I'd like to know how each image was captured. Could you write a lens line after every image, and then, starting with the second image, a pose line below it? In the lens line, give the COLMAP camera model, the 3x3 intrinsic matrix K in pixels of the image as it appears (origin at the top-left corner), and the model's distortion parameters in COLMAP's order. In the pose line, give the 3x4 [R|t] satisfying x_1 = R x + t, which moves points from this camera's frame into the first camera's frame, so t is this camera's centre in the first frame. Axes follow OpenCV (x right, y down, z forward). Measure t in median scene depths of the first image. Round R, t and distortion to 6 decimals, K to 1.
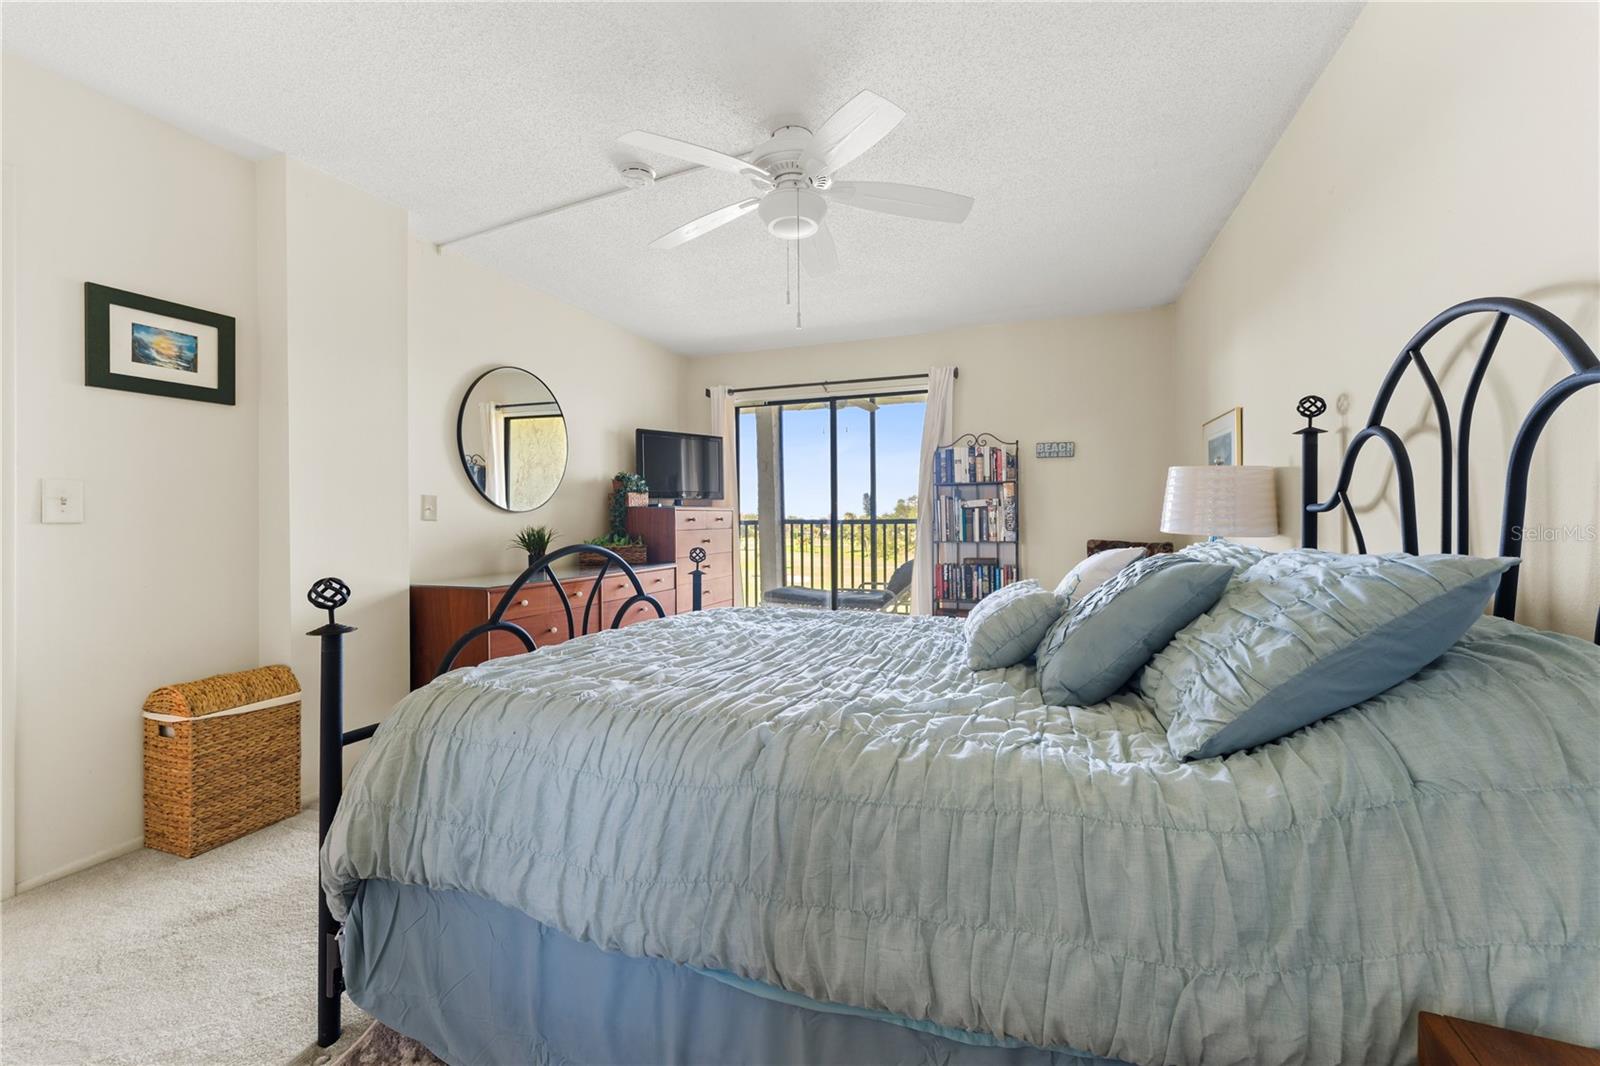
lens RADIAL K [[654.8, 0, 791.0], [0, 654.8, 532.1], [0, 0, 1]] dist [0.001181, -0.000105]
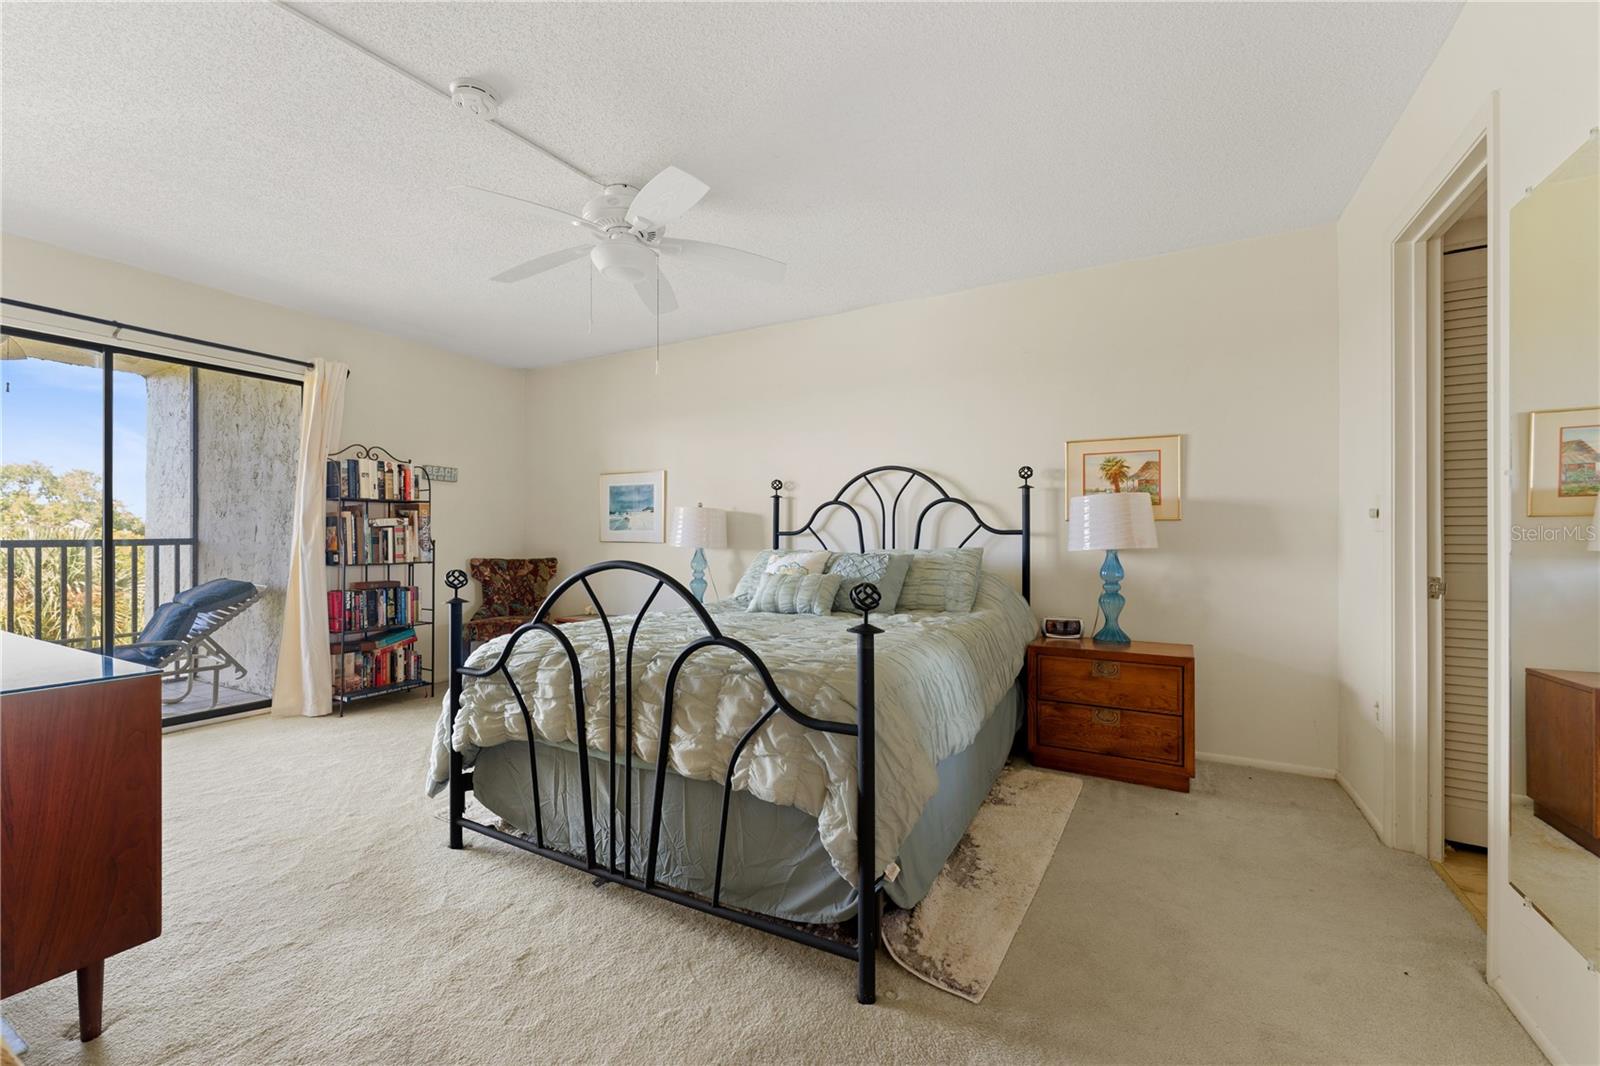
lens RADIAL K [[654.8, 0, 791.0], [0, 654.8, 532.1], [0, 0, 1]] dist [0.001181, -0.000105]
pose [[0.117920, 0.016822, 0.992881, -0.568949], [0.022706, 0.999549, -0.019632, 0.001549], [-0.992763, 0.024859, 0.117485, 0.319392]]
